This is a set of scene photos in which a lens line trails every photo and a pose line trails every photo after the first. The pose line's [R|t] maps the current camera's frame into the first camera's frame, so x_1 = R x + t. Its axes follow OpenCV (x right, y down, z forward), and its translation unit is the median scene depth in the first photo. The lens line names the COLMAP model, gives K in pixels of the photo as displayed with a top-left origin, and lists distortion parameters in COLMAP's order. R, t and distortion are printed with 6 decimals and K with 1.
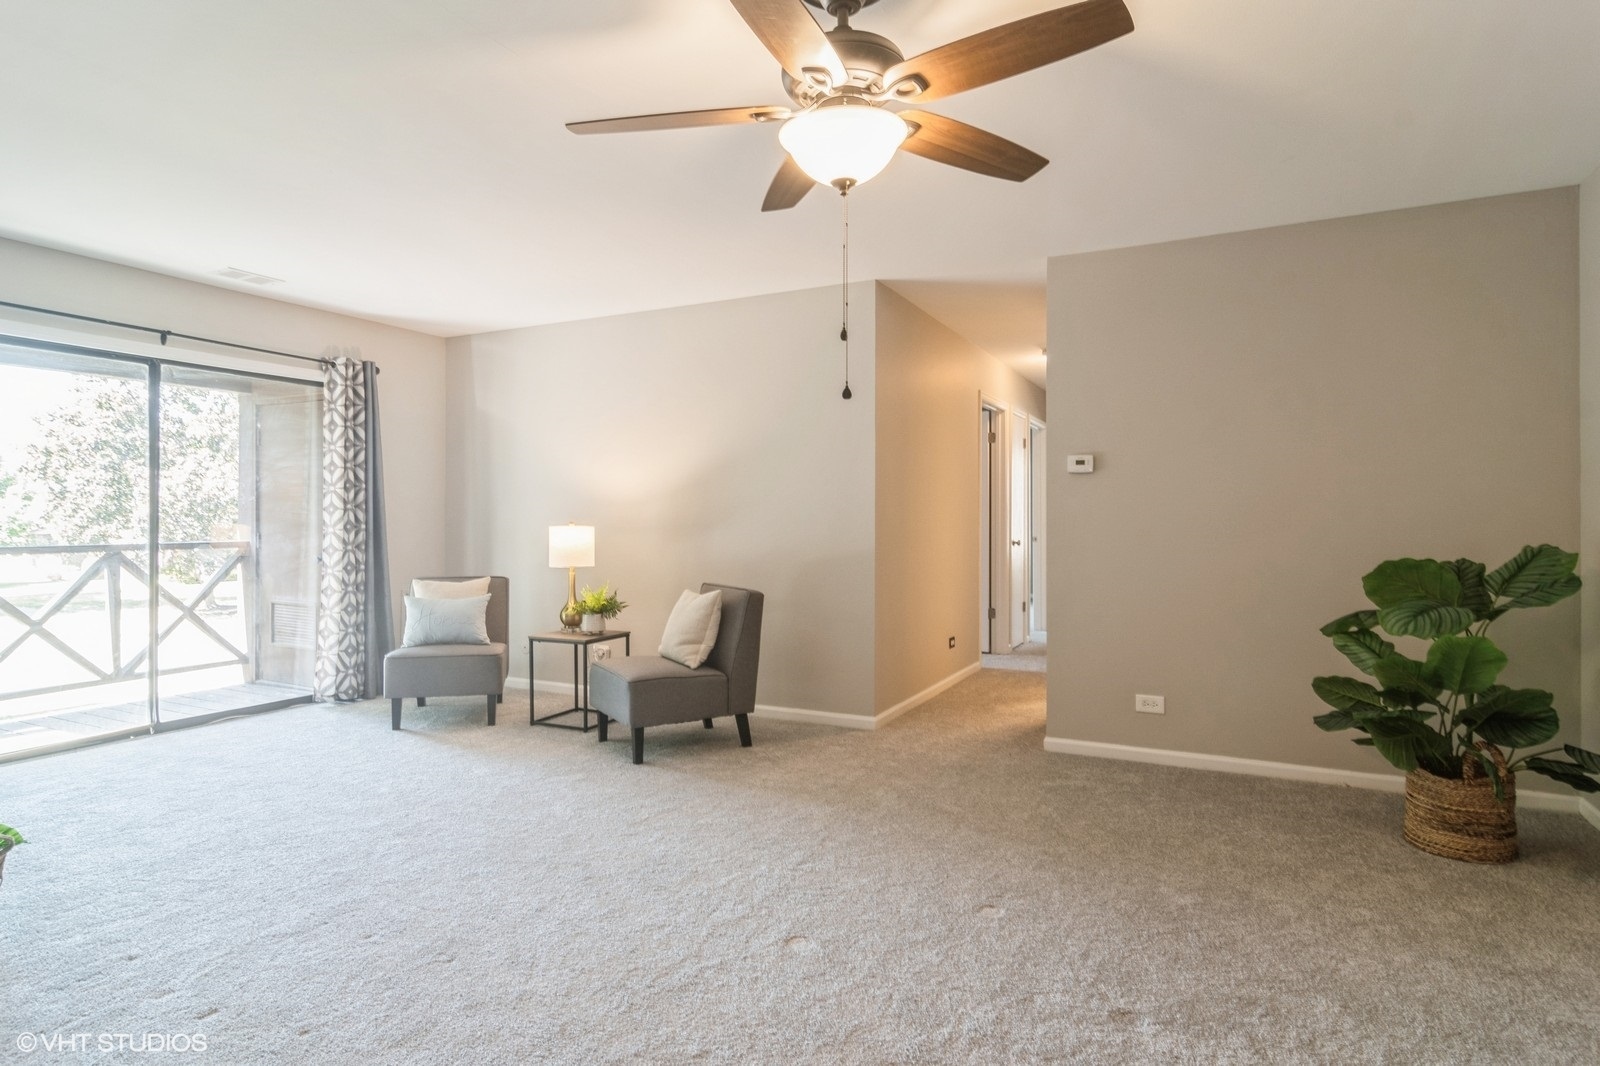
lens RADIAL K [[892.1, 0, 794.1], [0, 892.1, 522.8], [0, 0, 1]] dist [-0.011830, 0.004611]
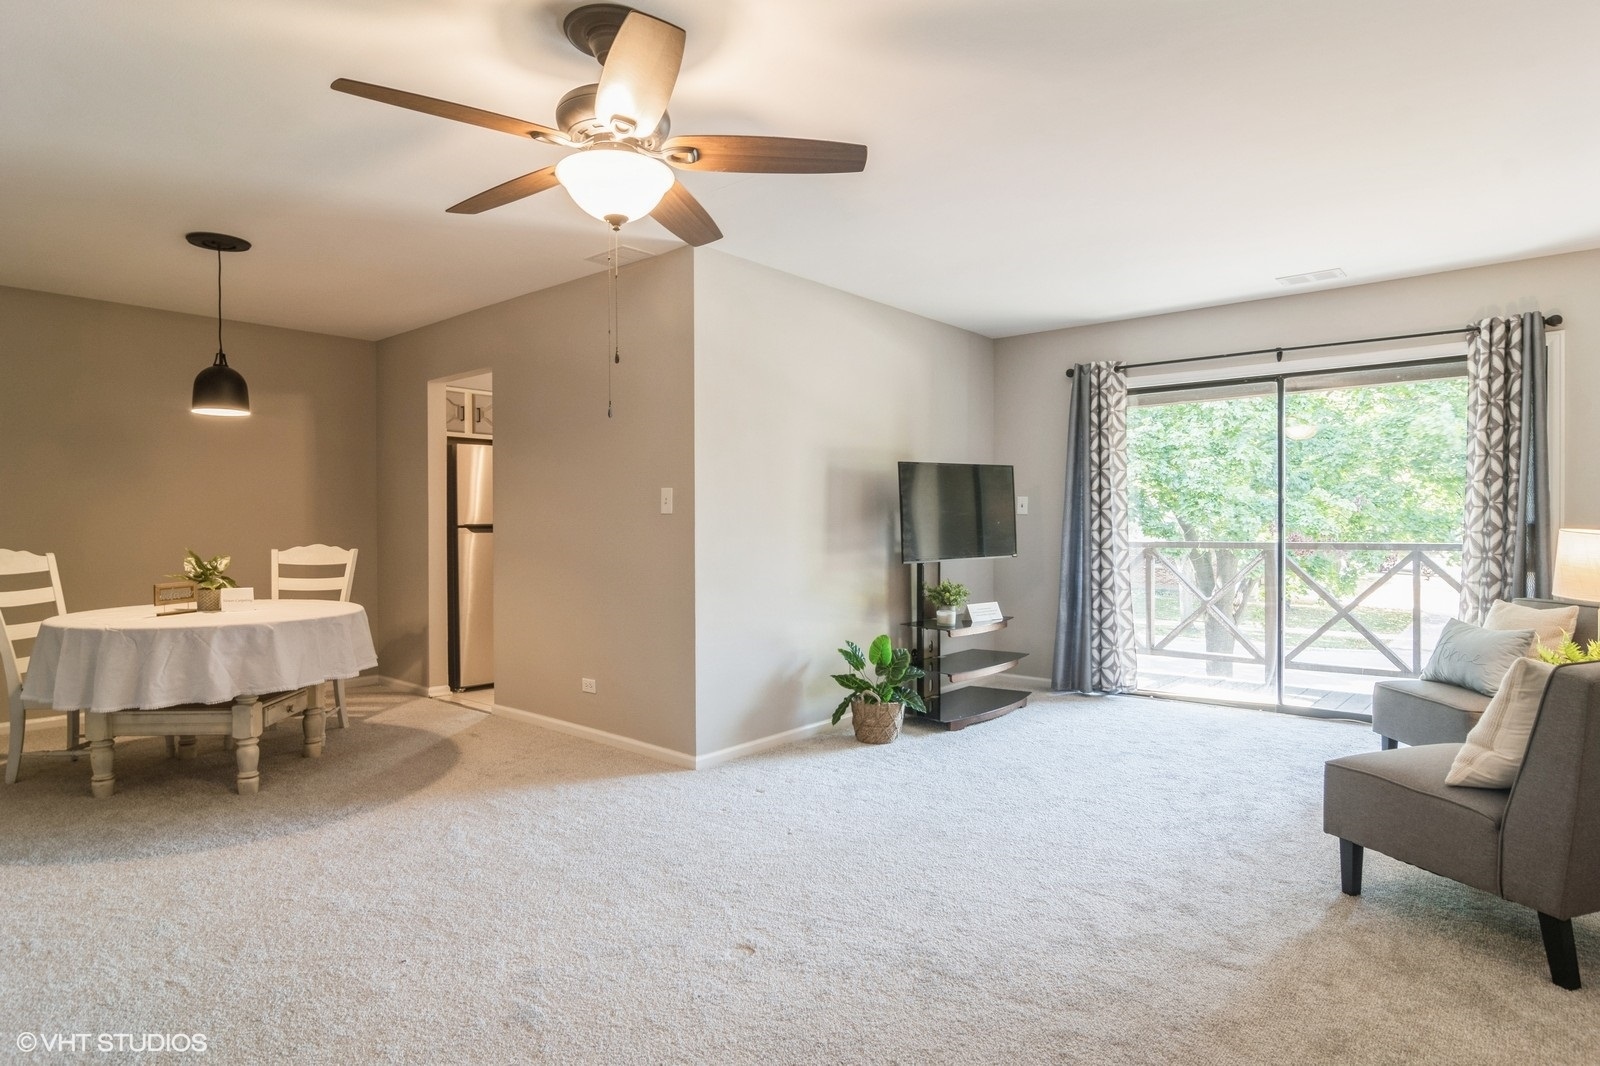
lens RADIAL K [[892.1, 0, 793.3], [0, 892.1, 536.4], [0, 0, 1]] dist [-0.011830, 0.004611]
pose [[-0.257228, 0.019044, -0.966163, 0.500696], [-0.001946, 0.999794, 0.020225, -0.004522], [0.966349, 0.007082, -0.257138, 0.690927]]
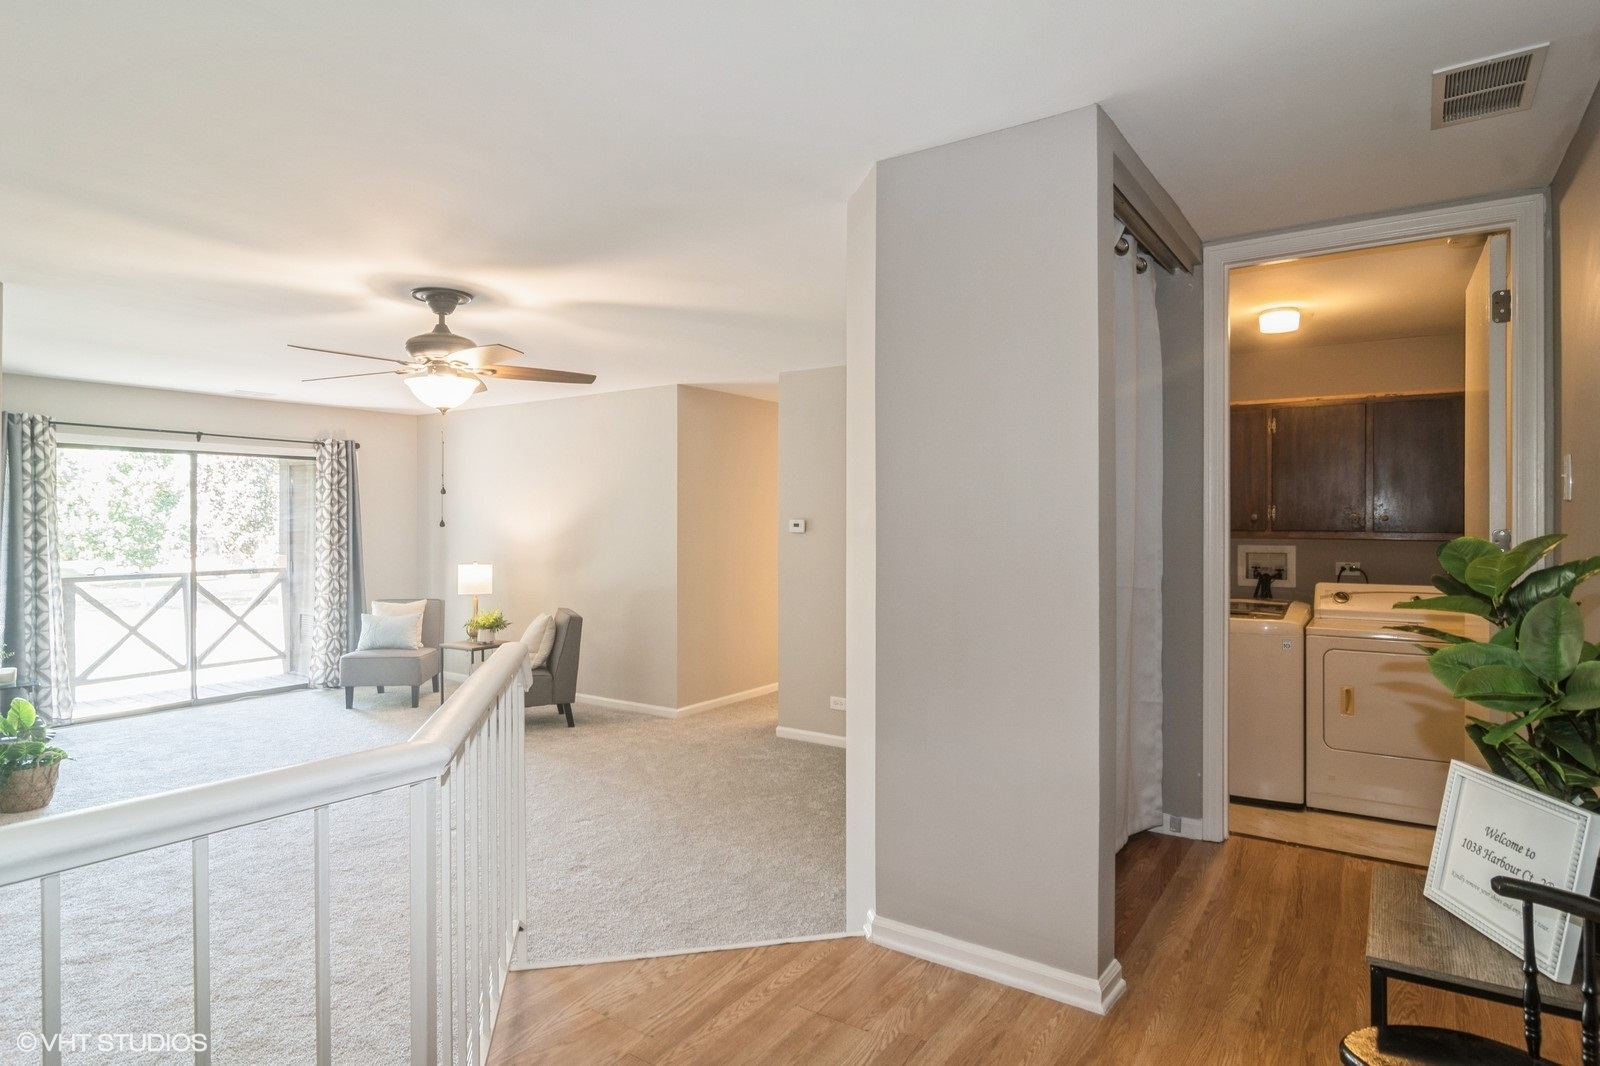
lens RADIAL K [[892.1, 0, 785.0], [0, 892.1, 530.7], [0, 0, 1]] dist [-0.011830, 0.004611]
pose [[0.990586, 0.000230, -0.136892, 0.439309], [0.000963, 0.999962, 0.008652, -0.063549], [0.136888, -0.008703, 0.990548, -0.312948]]
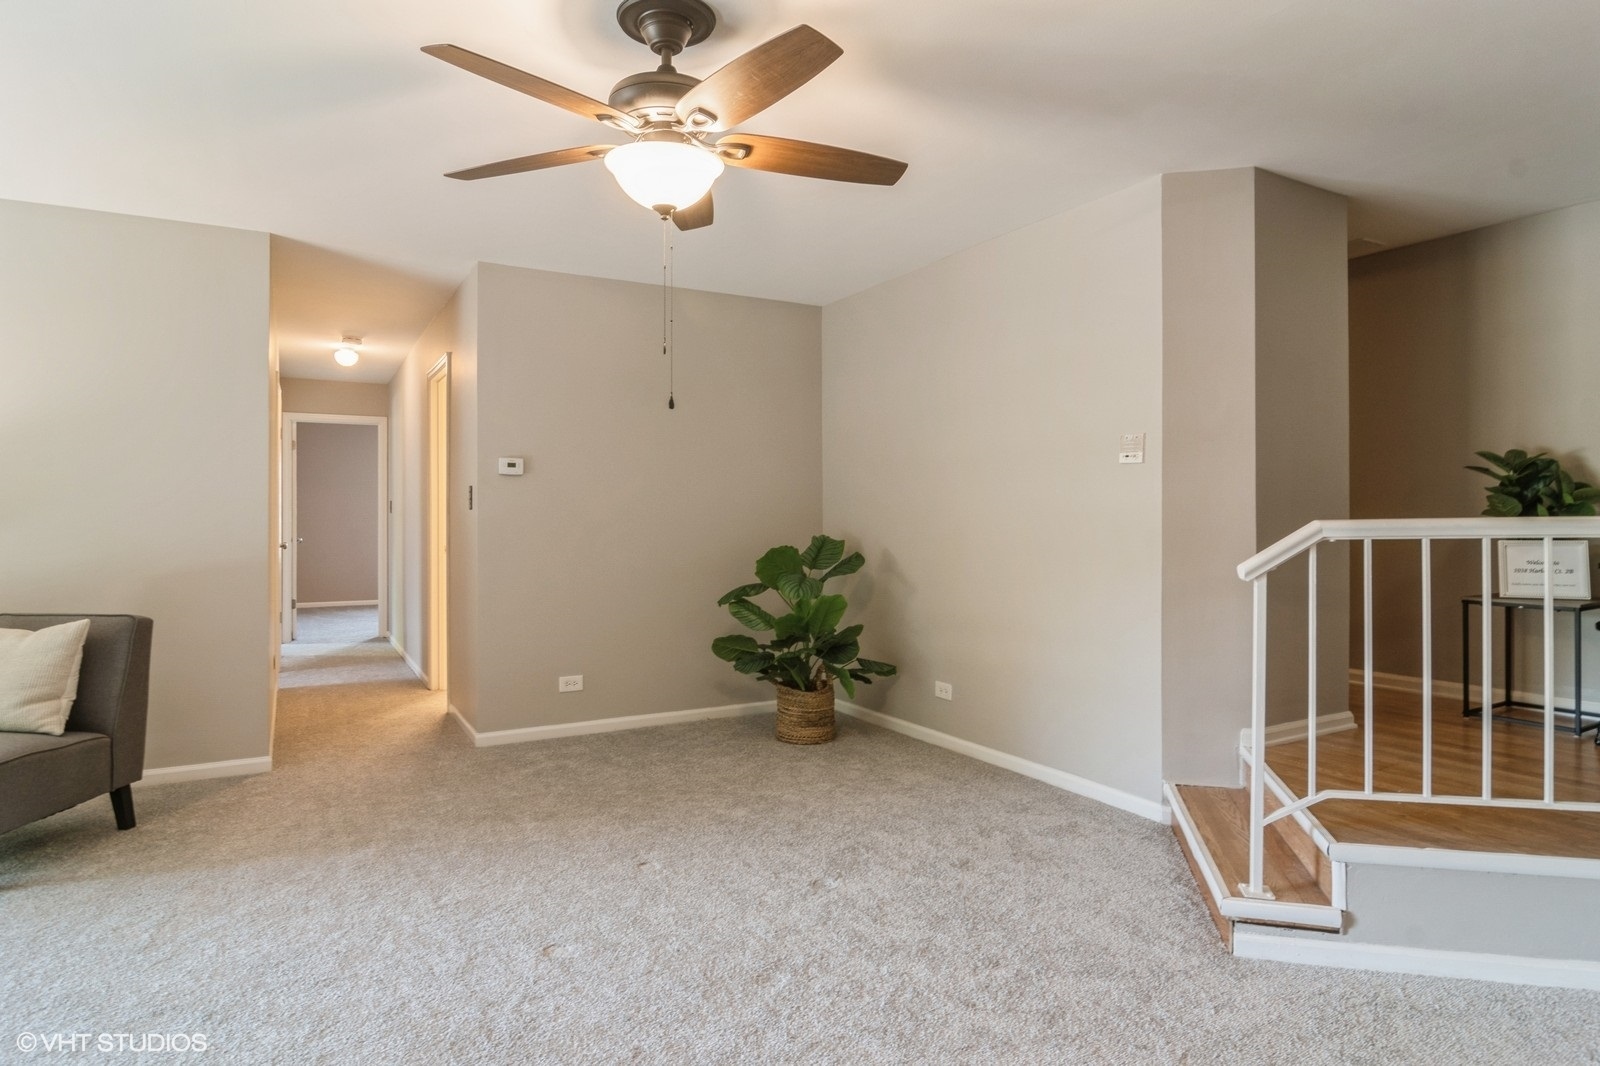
lens RADIAL K [[892.1, 0, 829.0], [0, 892.1, 517.6], [0, 0, 1]] dist [-0.011830, 0.004611]
pose [[0.529836, 0.000853, 0.848100, -0.333980], [0.004359, 0.999984, -0.003728, -0.000094], [-0.848089, 0.005672, 0.529823, 0.111830]]
